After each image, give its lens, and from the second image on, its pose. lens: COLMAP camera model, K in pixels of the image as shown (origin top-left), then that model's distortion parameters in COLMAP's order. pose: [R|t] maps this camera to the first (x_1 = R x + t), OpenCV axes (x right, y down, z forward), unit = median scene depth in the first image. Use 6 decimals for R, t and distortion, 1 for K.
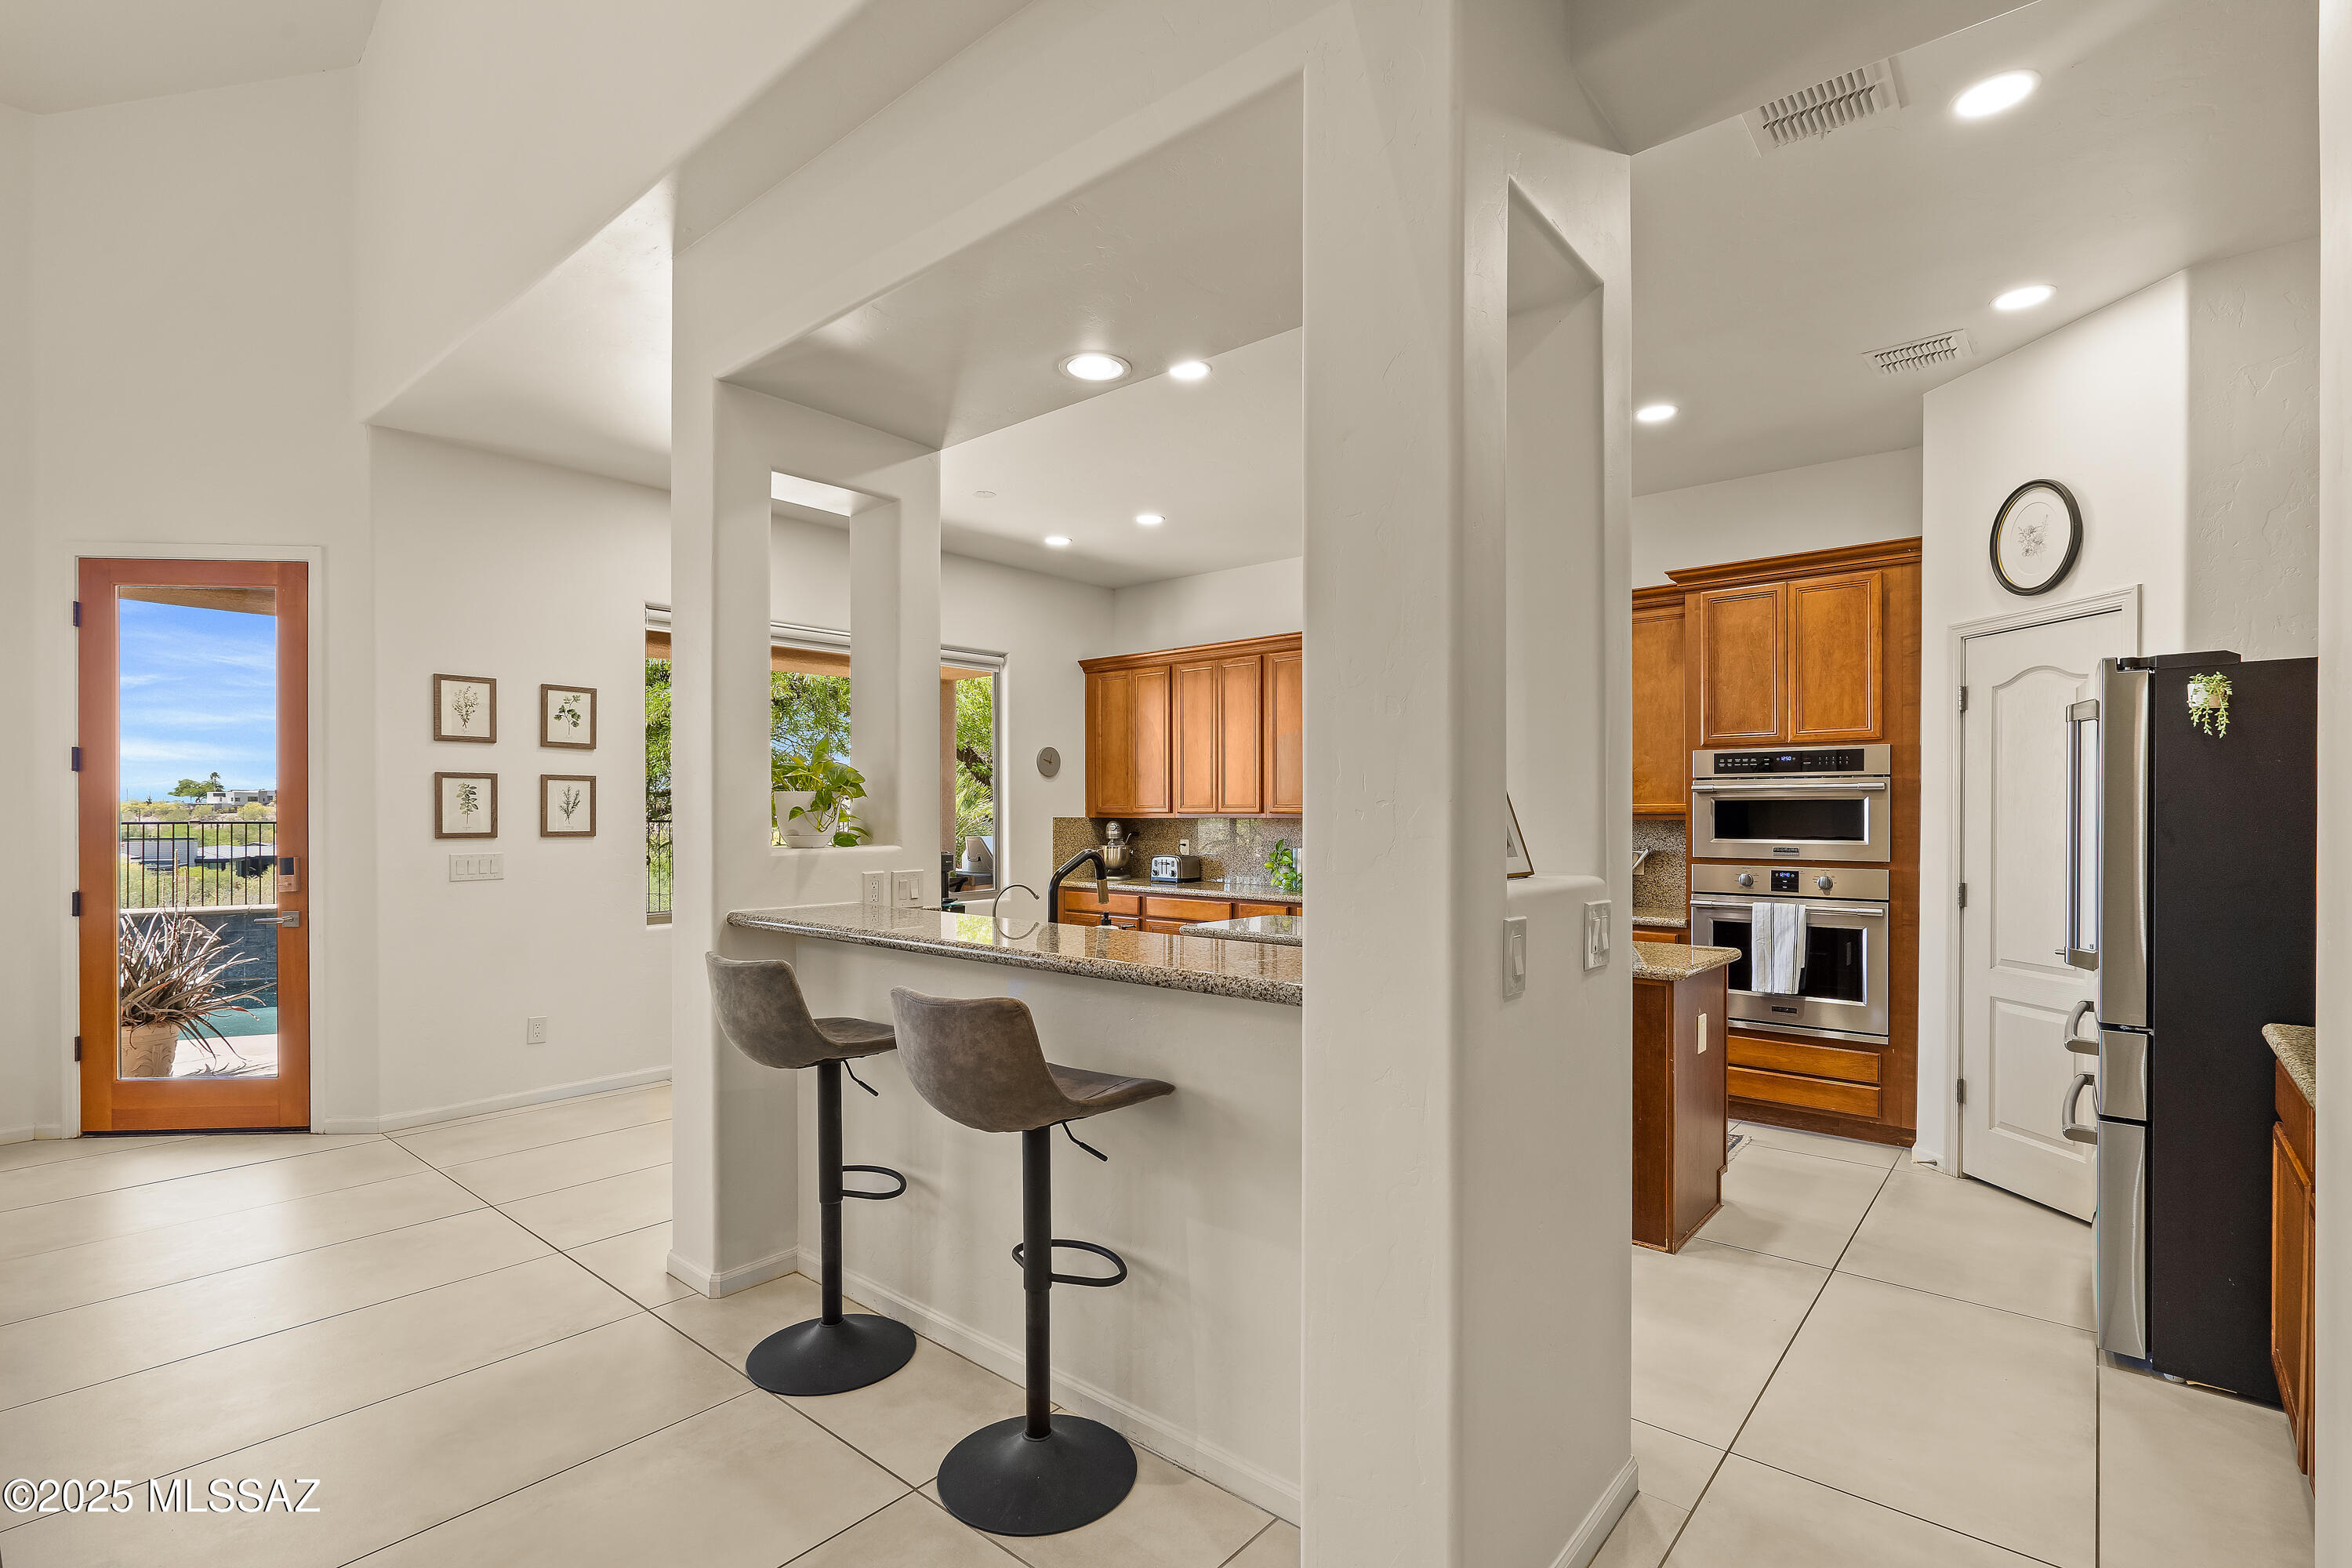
lens RADIAL K [[1095.1, 0, 1183.6], [0, 1095.1, 811.8], [0, 0, 1]] dist [-0.008488, 0.004165]
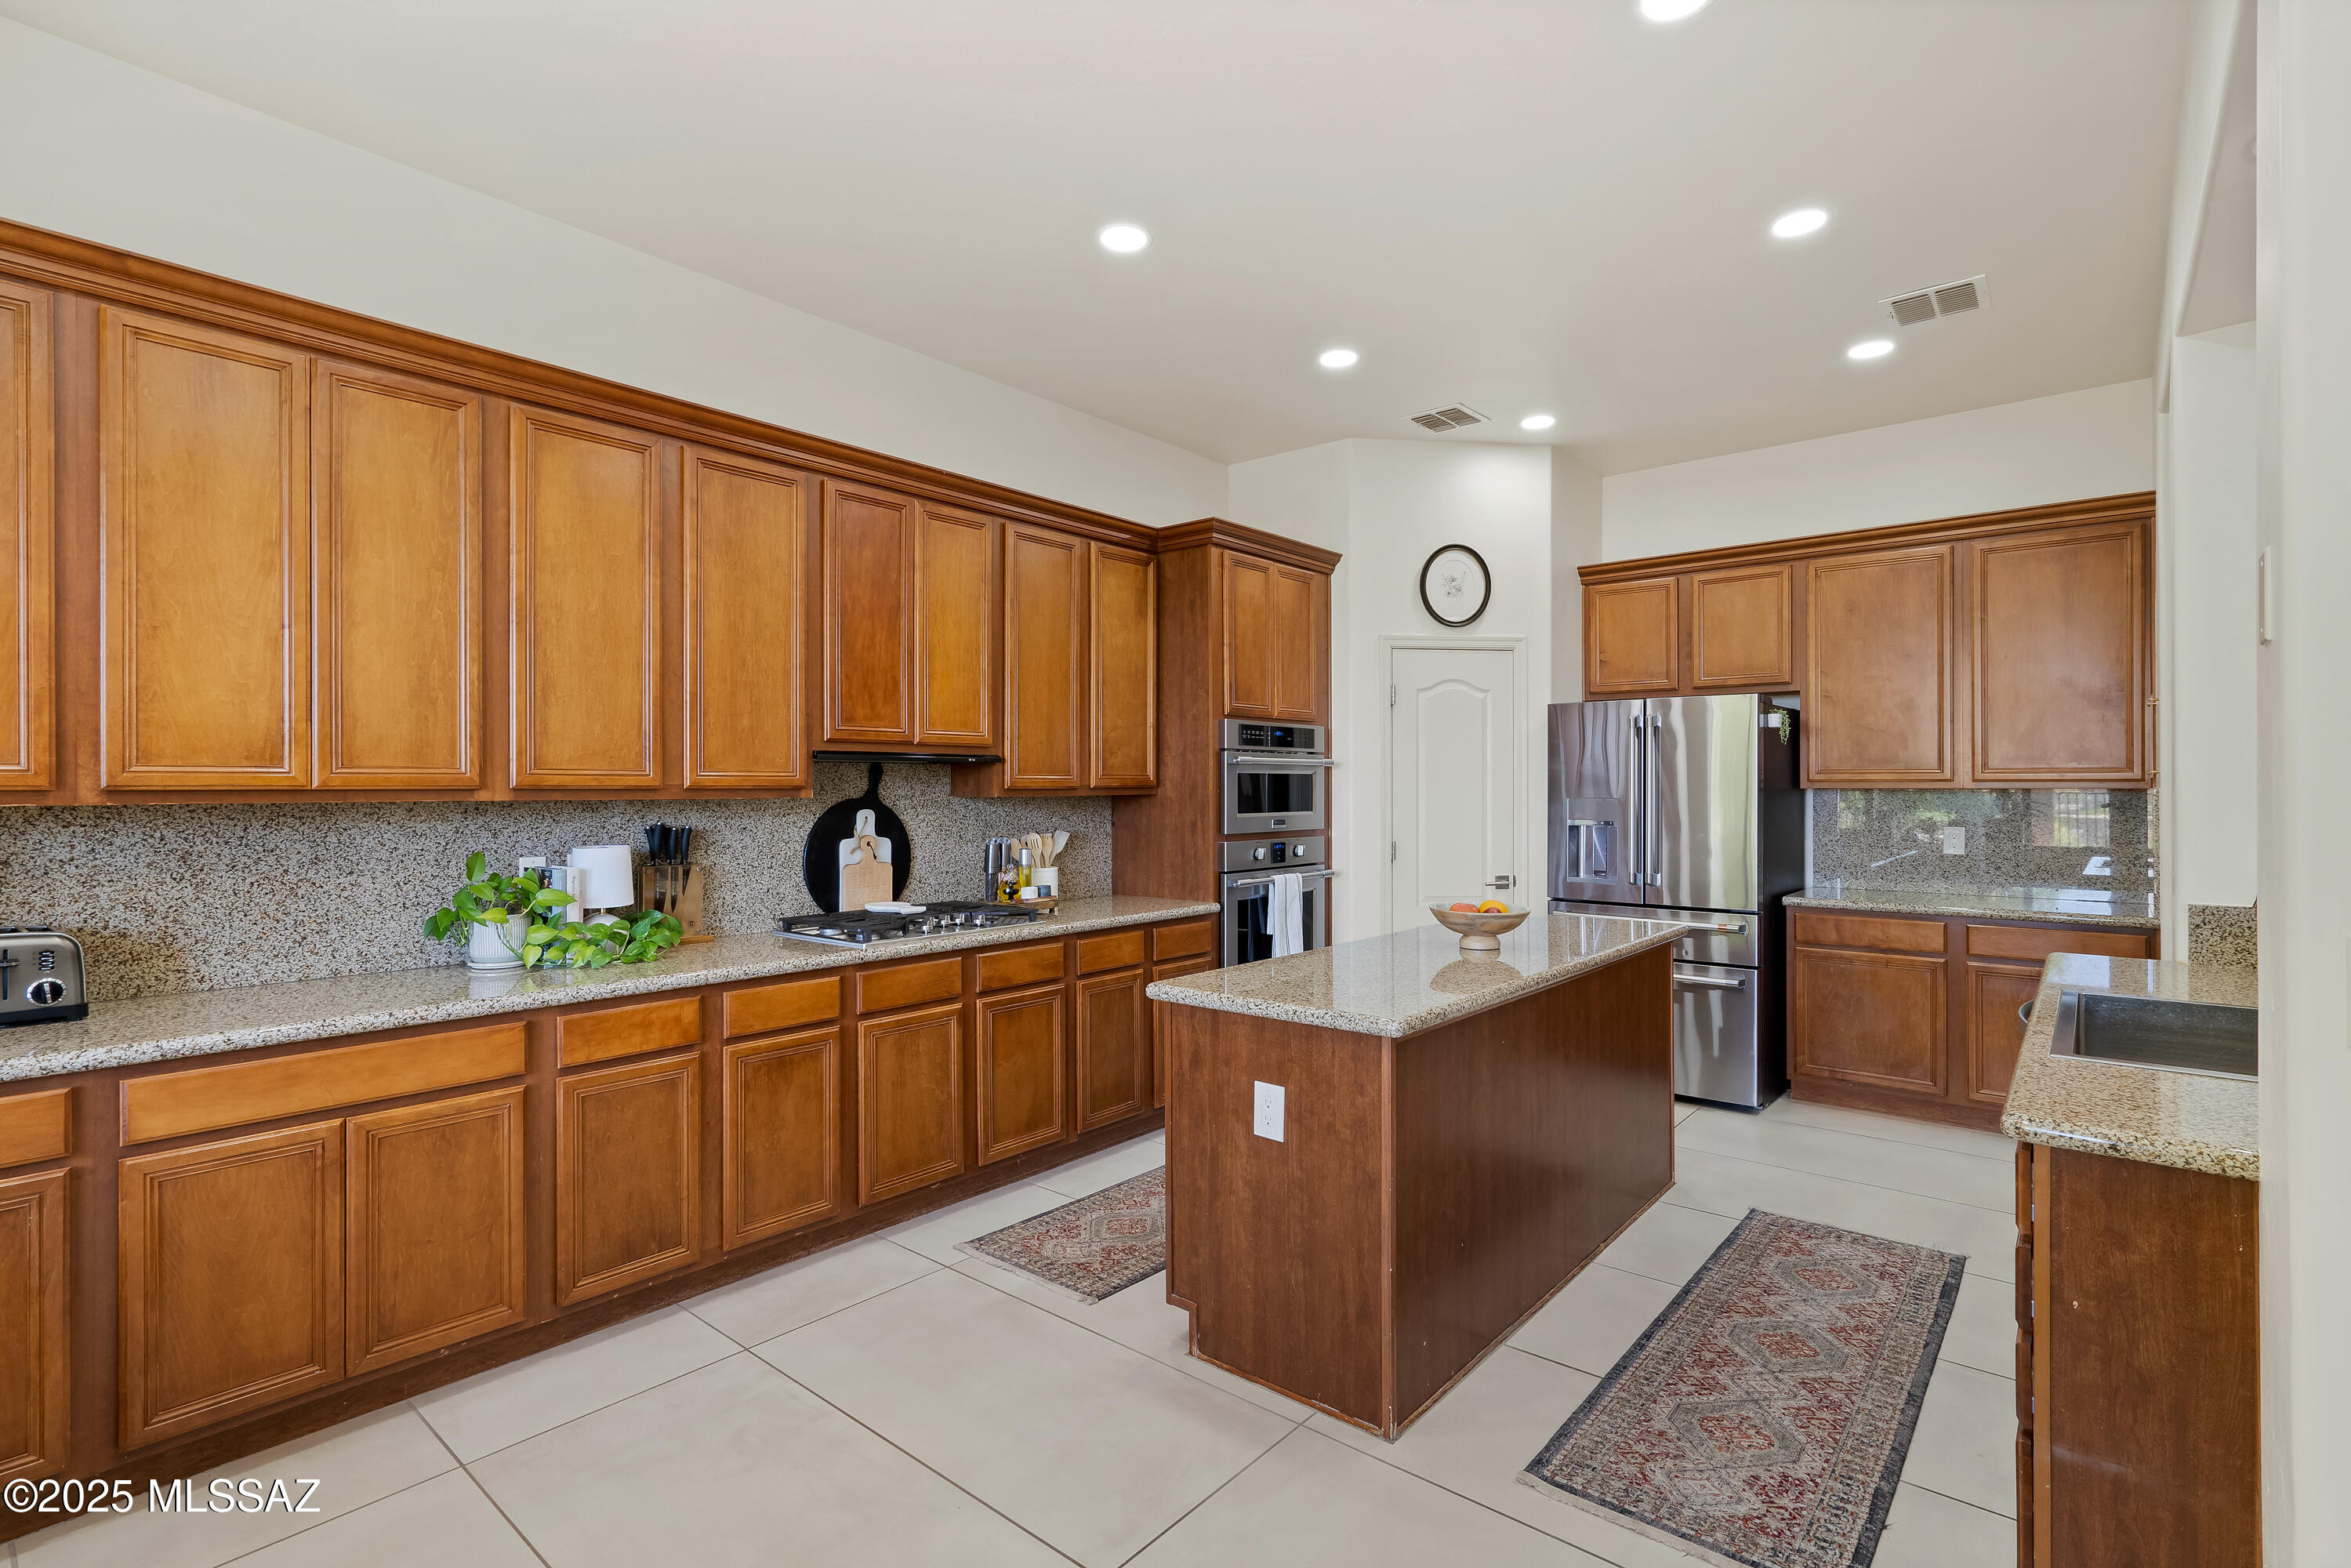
lens RADIAL K [[1094.7, 0, 1178.2], [0, 1094.7, 789.2], [0, 0, 1]] dist [-0.008488, 0.004165]
pose [[0.000410, -0.001101, 0.999999, -0.474357], [0.001076, 0.999999, 0.001100, 0.002044], [-0.999999, 0.001075, 0.000411, 1.079608]]
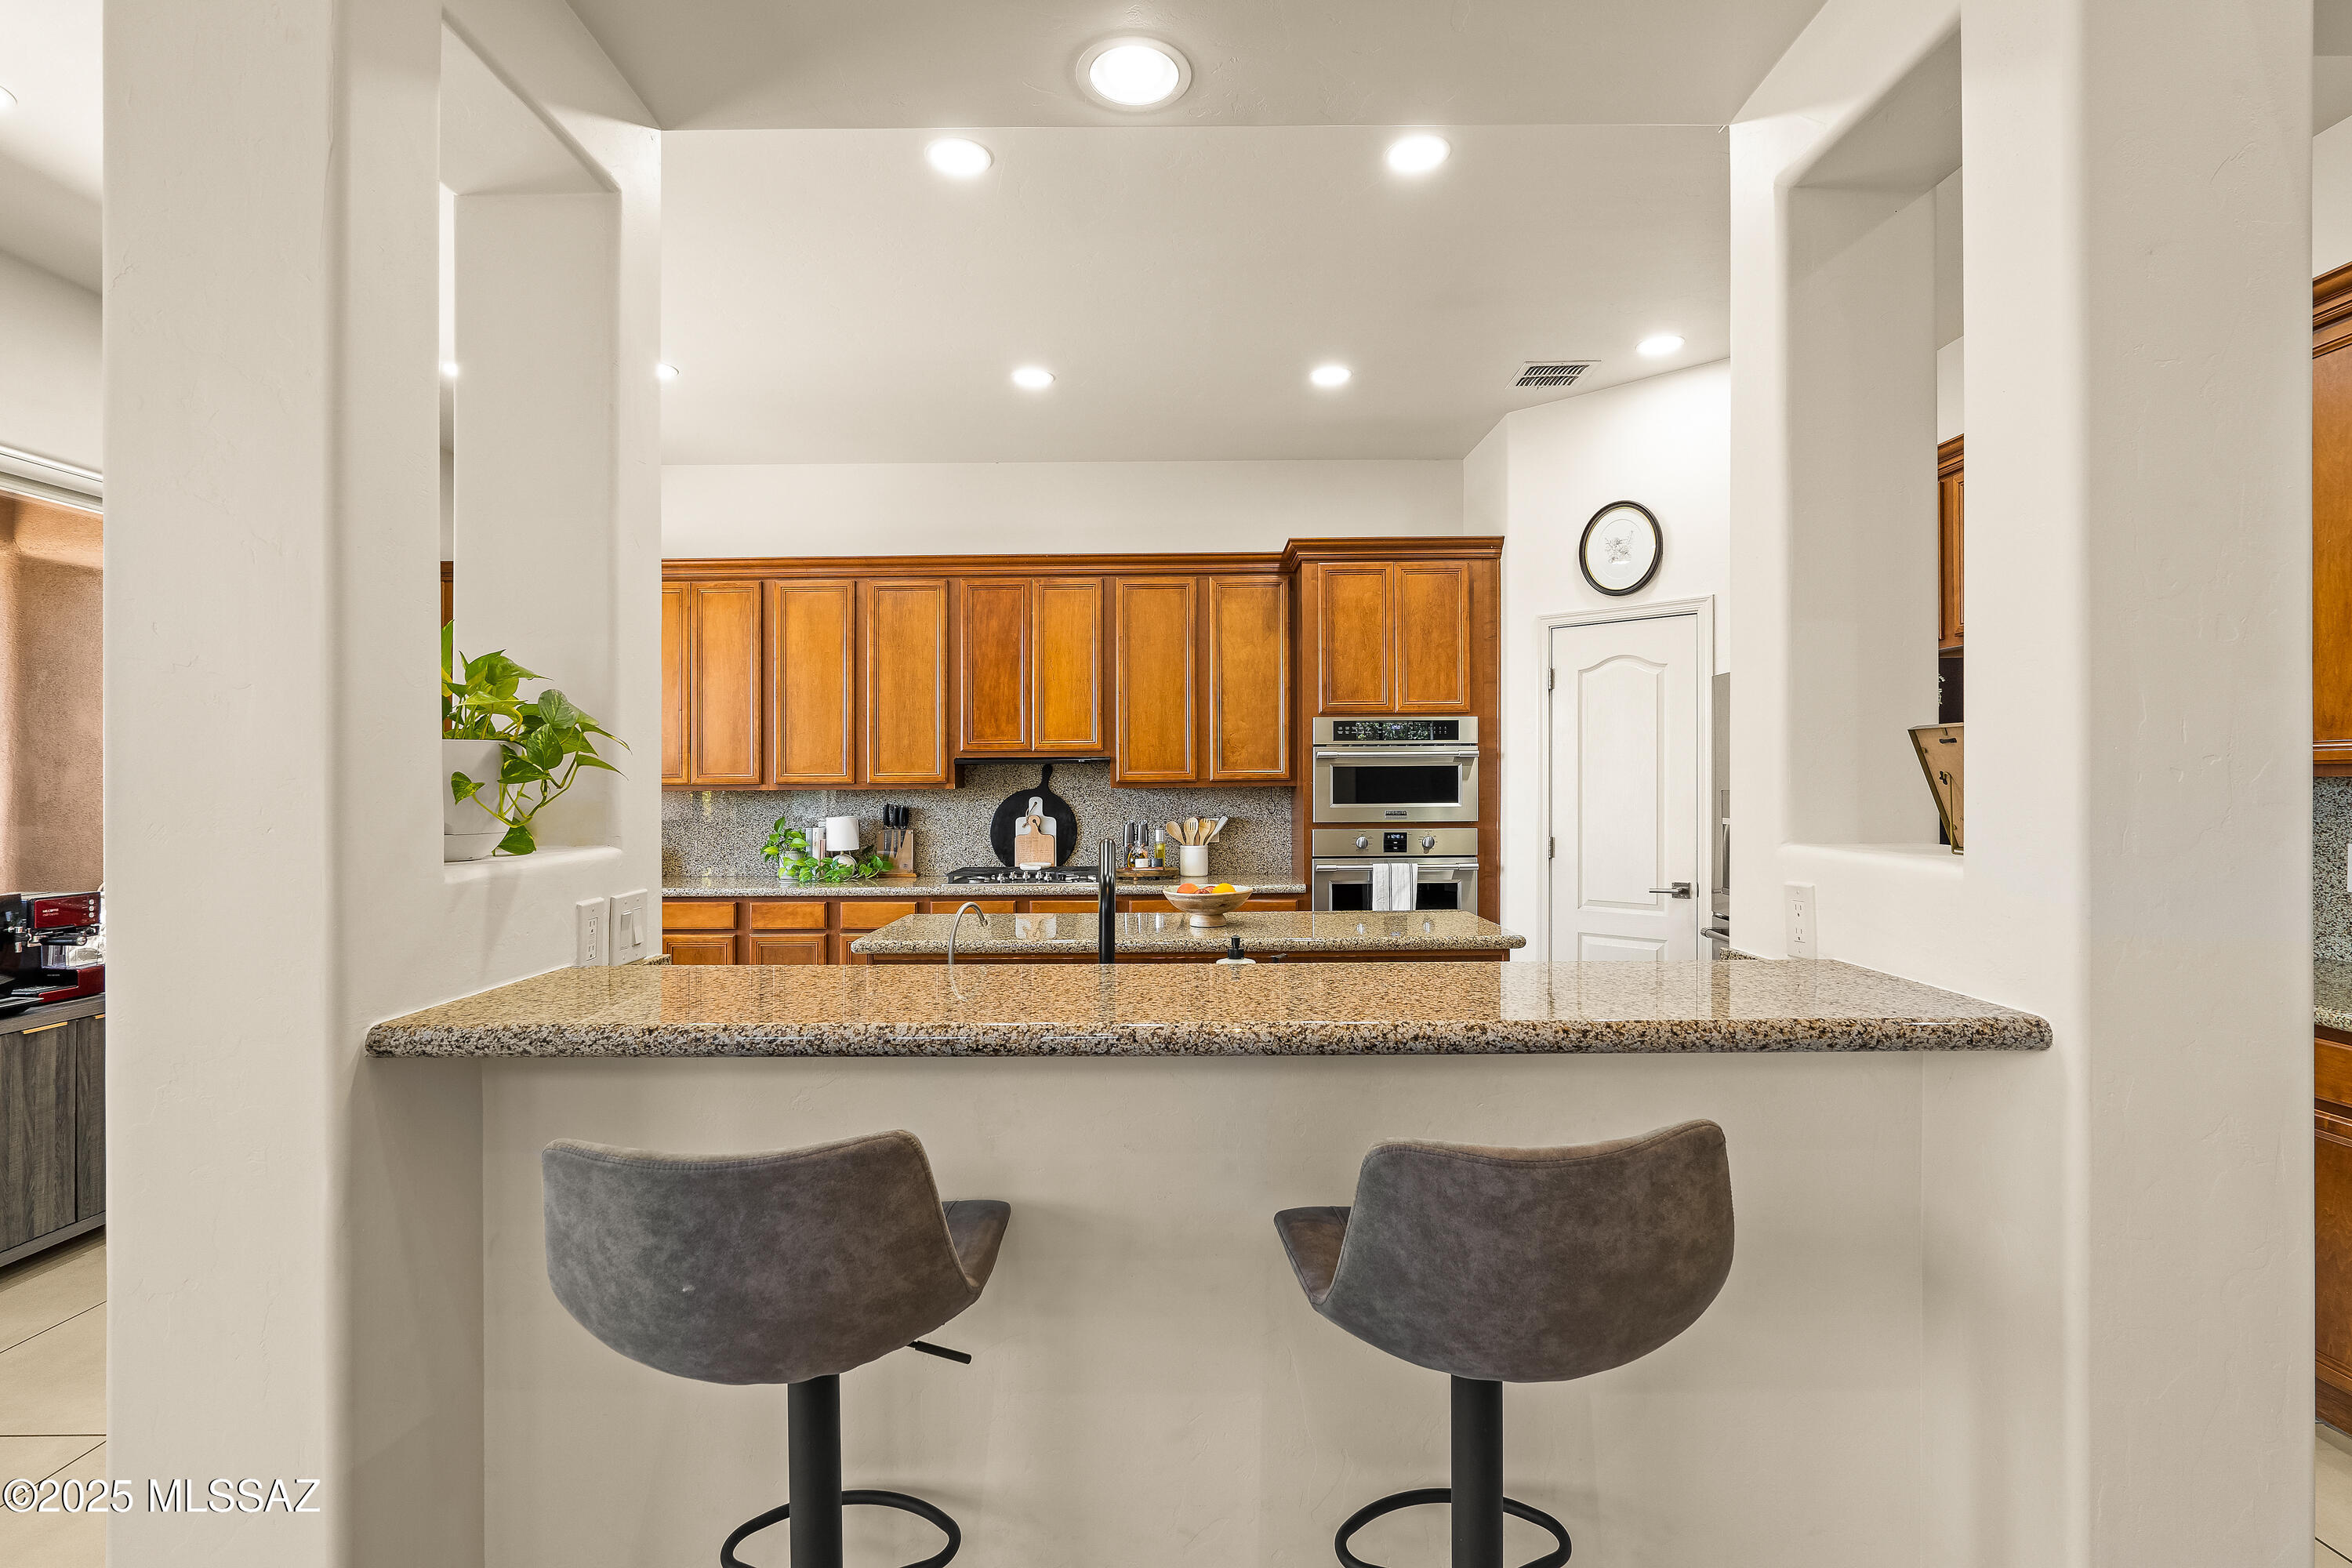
lens RADIAL K [[1095.1, 0, 1179.6], [0, 1095.1, 771.4], [0, 0, 1]] dist [-0.008488, 0.004165]
pose [[0.761035, -0.000374, 0.648710, -0.297354], [0.006983, 0.999947, -0.007616, 0.000624], [-0.648673, 0.010326, 0.760997, 0.321099]]
